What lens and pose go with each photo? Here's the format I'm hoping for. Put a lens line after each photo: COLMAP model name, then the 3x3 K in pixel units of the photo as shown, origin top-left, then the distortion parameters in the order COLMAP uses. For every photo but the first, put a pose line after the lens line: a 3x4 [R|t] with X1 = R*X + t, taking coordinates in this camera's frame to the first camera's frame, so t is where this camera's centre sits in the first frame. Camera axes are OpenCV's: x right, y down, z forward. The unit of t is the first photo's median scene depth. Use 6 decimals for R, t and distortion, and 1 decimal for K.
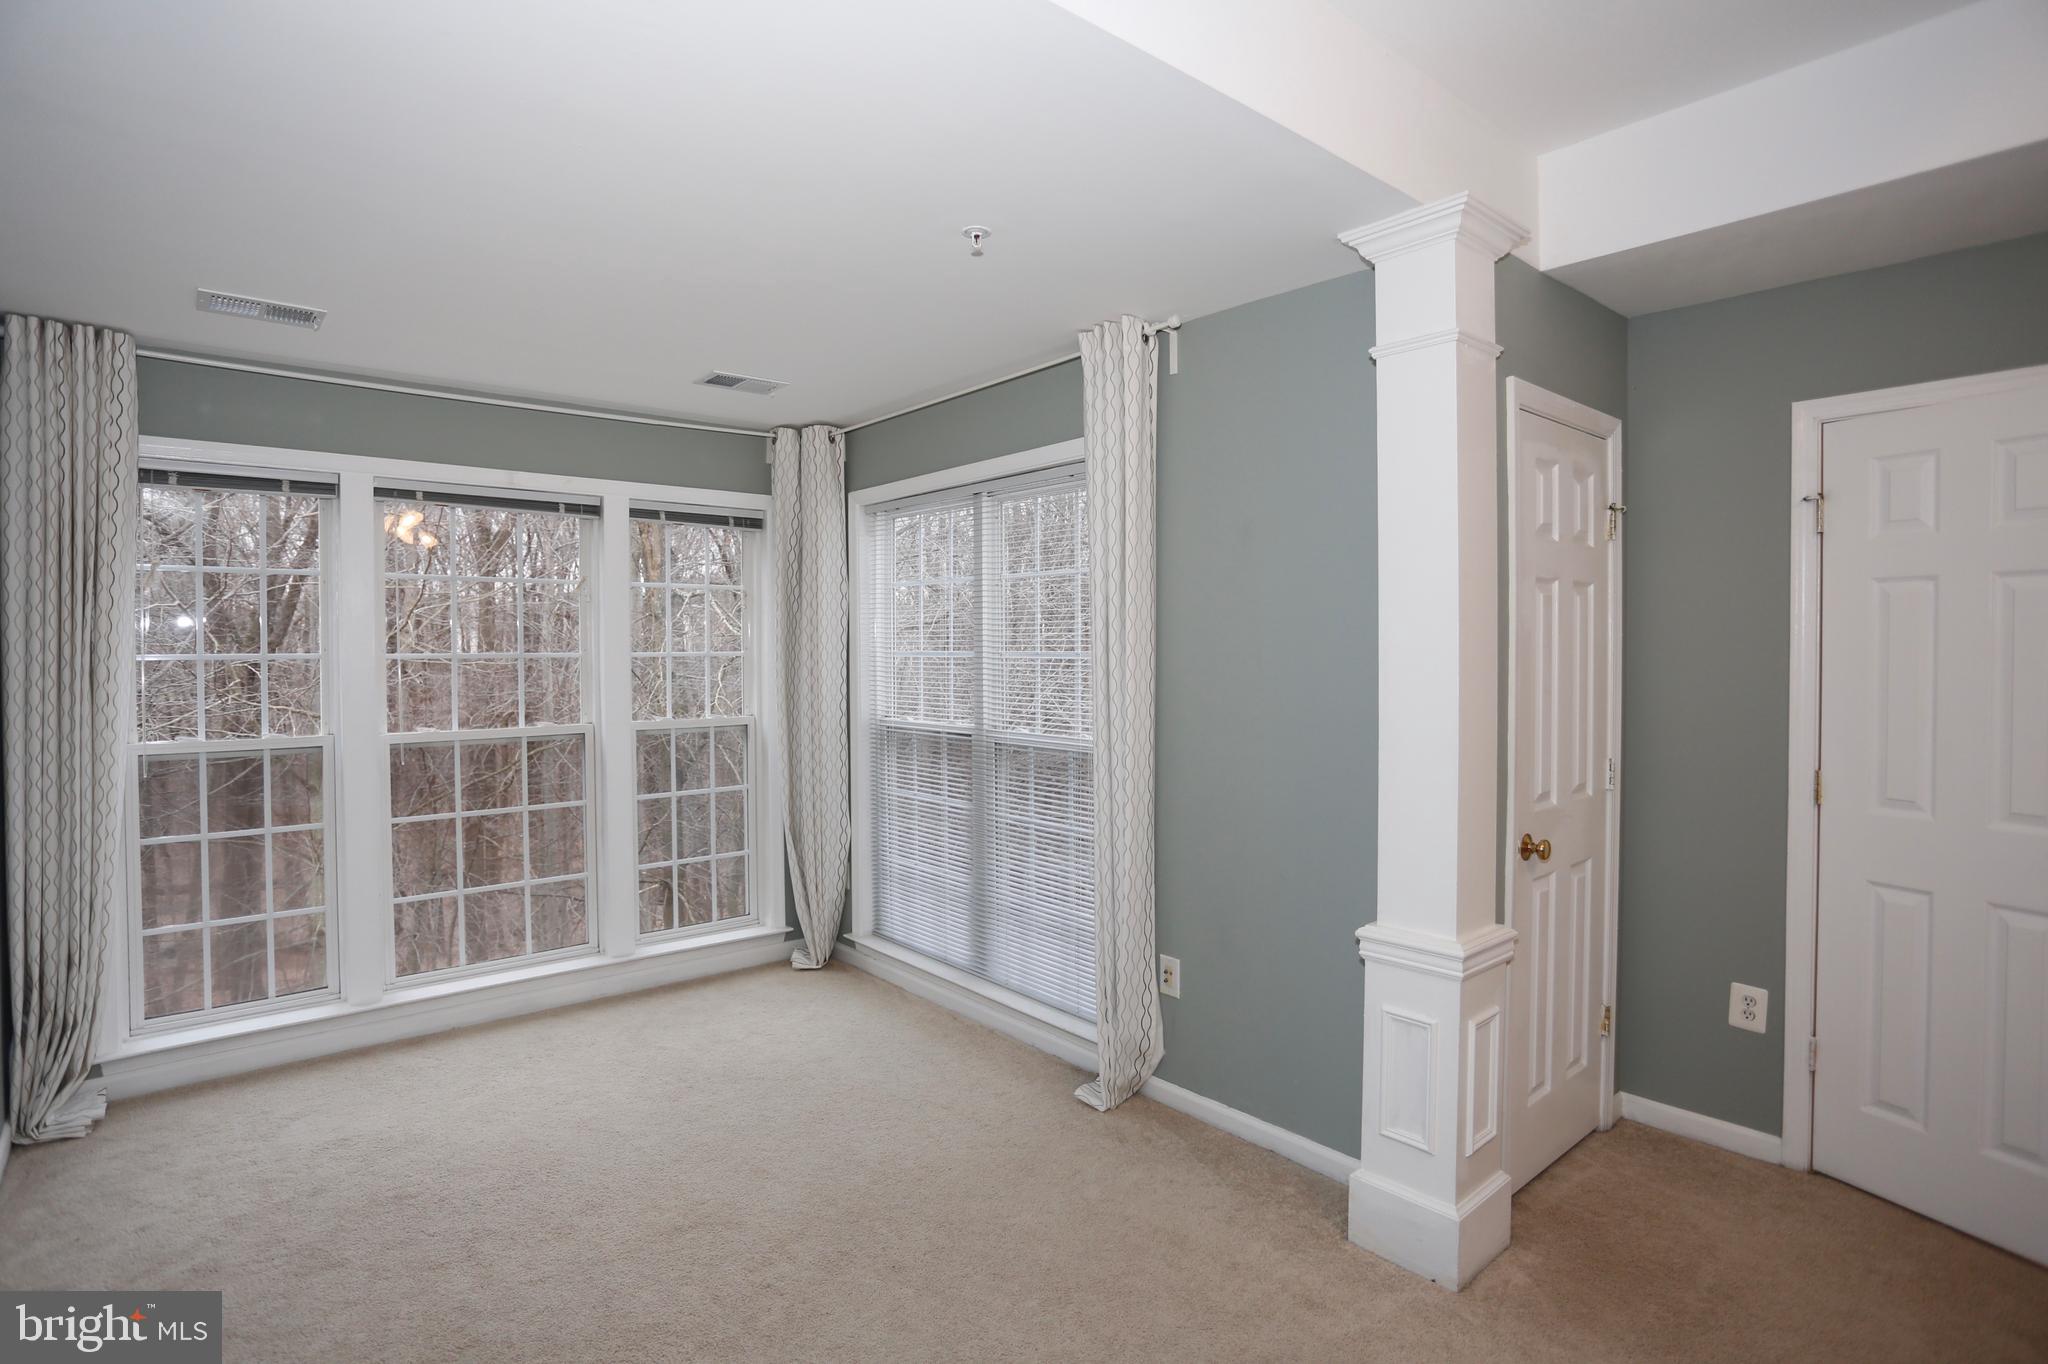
lens RADIAL K [[1027.9, 0, 1009.2], [0, 1027.9, 664.8], [0, 0, 1]] dist [-0.066540, 0.025859]
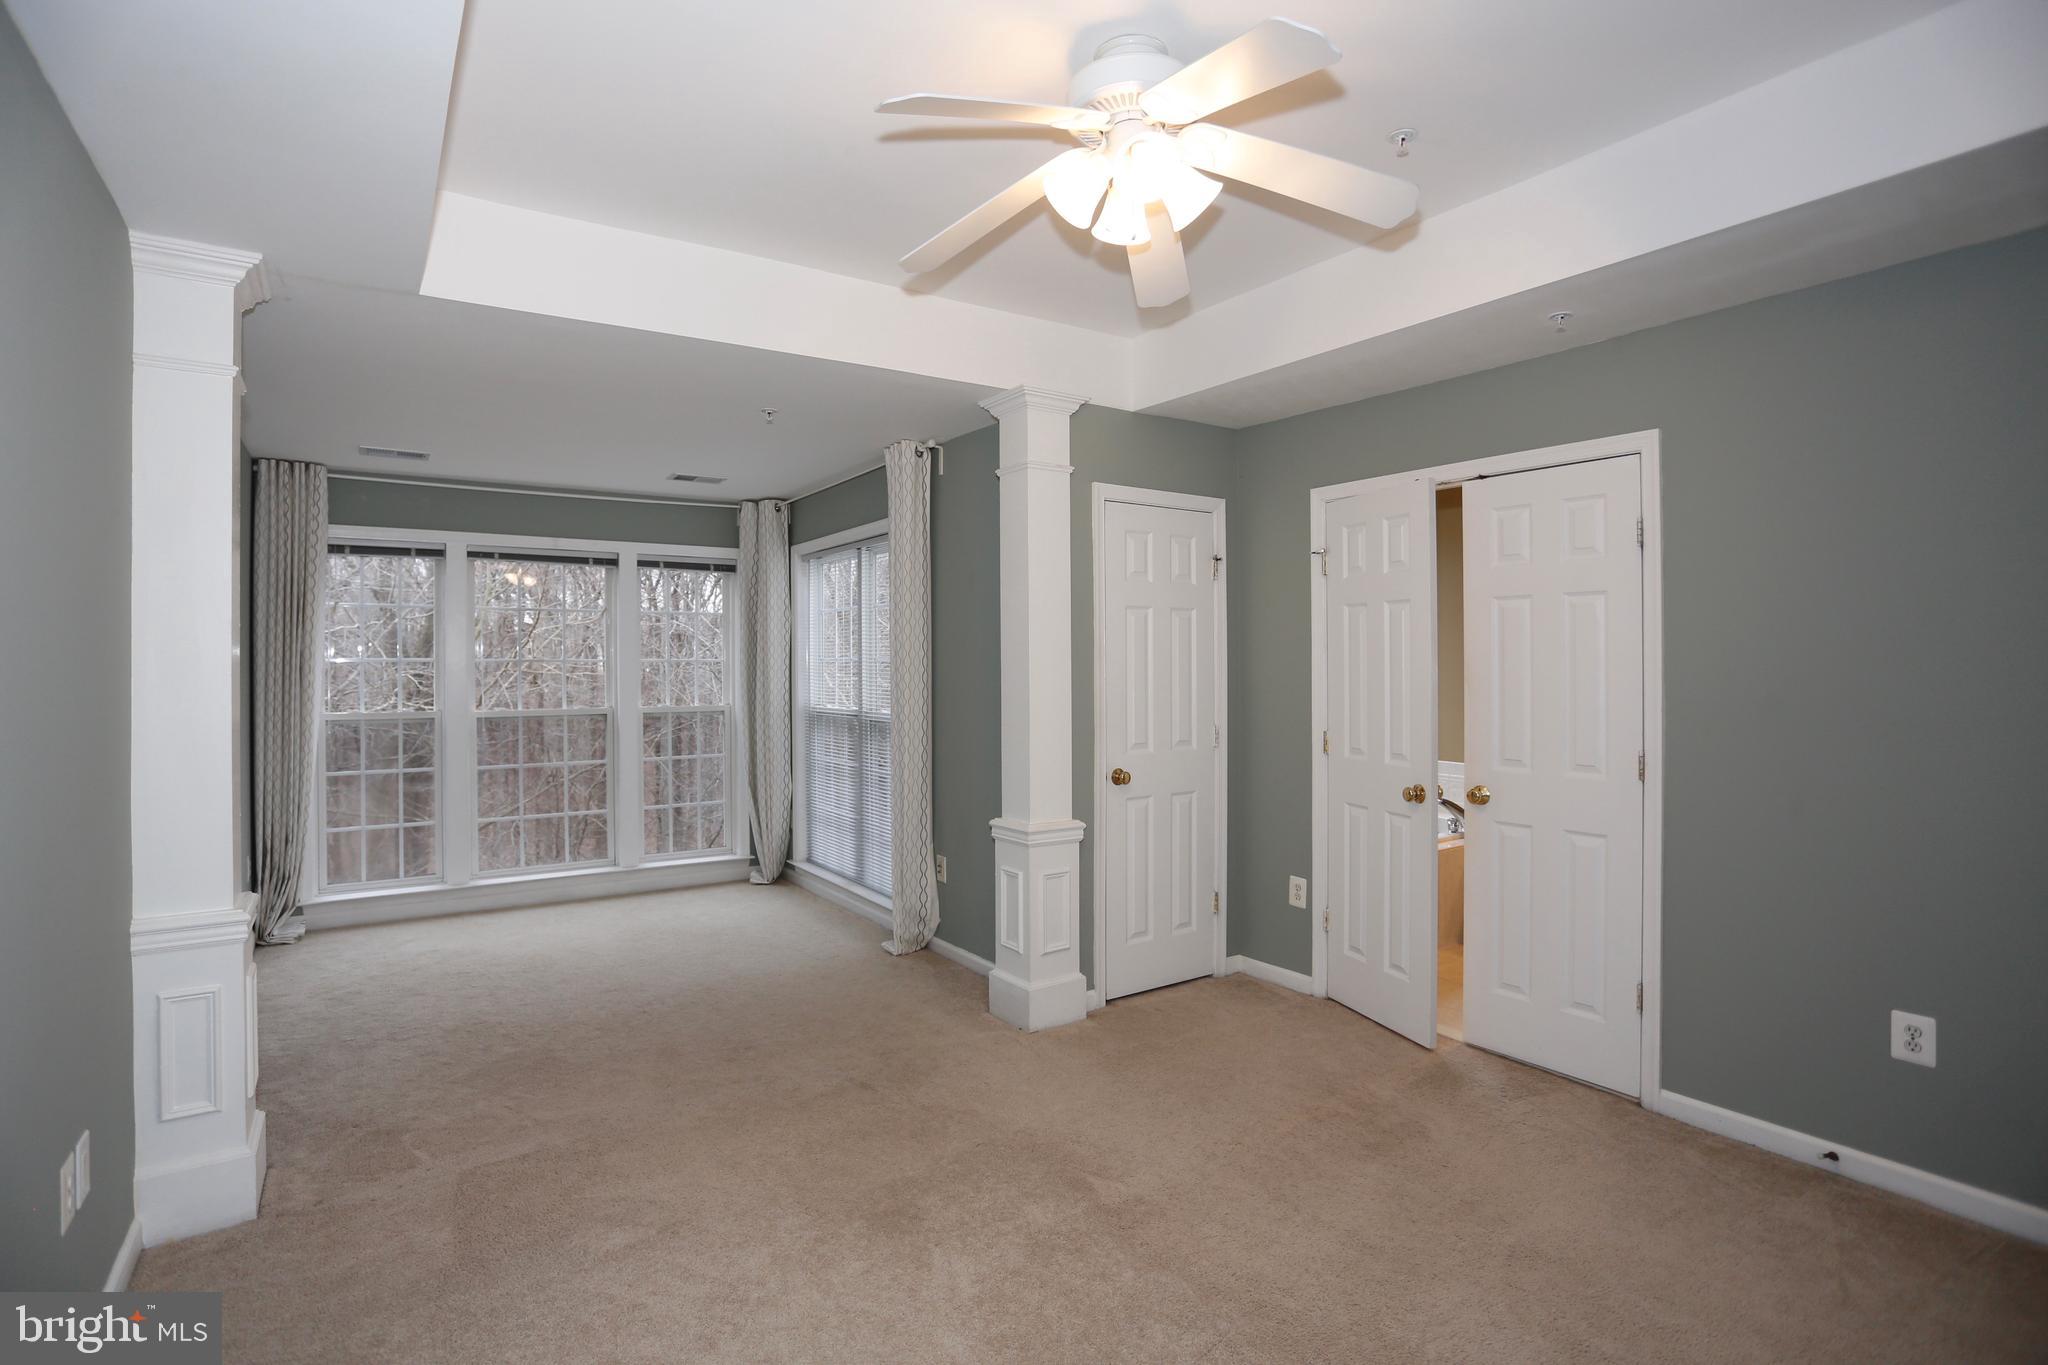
lens RADIAL K [[1003.1, 0, 1009.2], [0, 1003.1, 665.0], [0, 0, 1]] dist [-0.078811, 0.037865]
pose [[0.993600, -0.000390, -0.112958, 0.427686], [-0.001572, 0.999849, -0.017278, 0.027264], [0.112948, 0.017345, 0.993449, -0.474880]]
